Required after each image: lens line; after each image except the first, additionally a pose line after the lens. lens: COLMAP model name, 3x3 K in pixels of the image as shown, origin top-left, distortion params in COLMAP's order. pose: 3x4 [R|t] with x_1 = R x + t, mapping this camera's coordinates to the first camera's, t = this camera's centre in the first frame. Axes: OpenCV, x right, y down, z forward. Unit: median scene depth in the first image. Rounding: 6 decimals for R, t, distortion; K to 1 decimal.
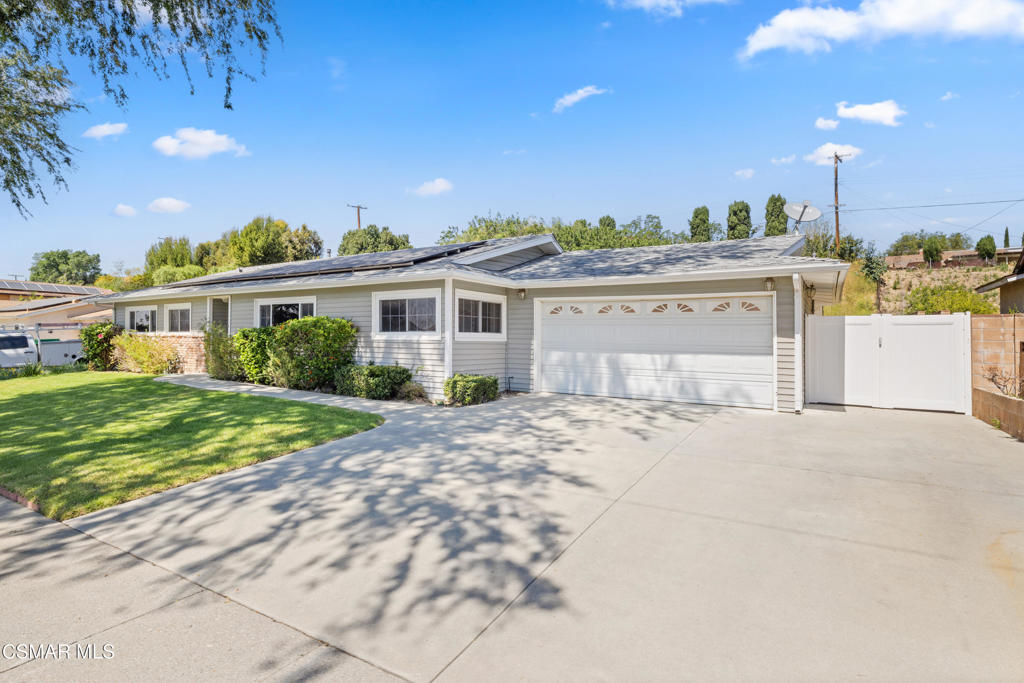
lens RADIAL K [[465.1, 0, 512.0], [0, 465.1, 341.5], [0, 0, 1]] dist [-0.000760, -0.000058]
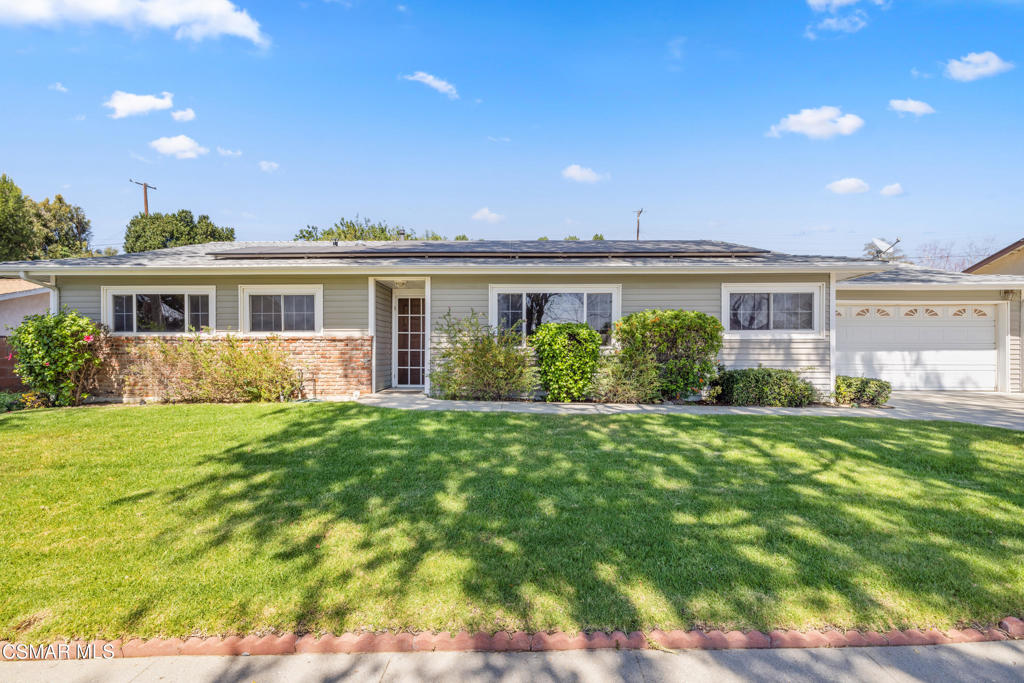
lens RADIAL K [[423.7, 0, 512.0], [0, 423.7, 341.5], [0, 0, 1]] dist [0.003812, 0.000041]
pose [[0.872039, 0.000111, 0.489436, -1.035144], [0.013143, 0.999634, -0.023644, 0.013782], [-0.489259, 0.027052, 0.871719, 0.525180]]
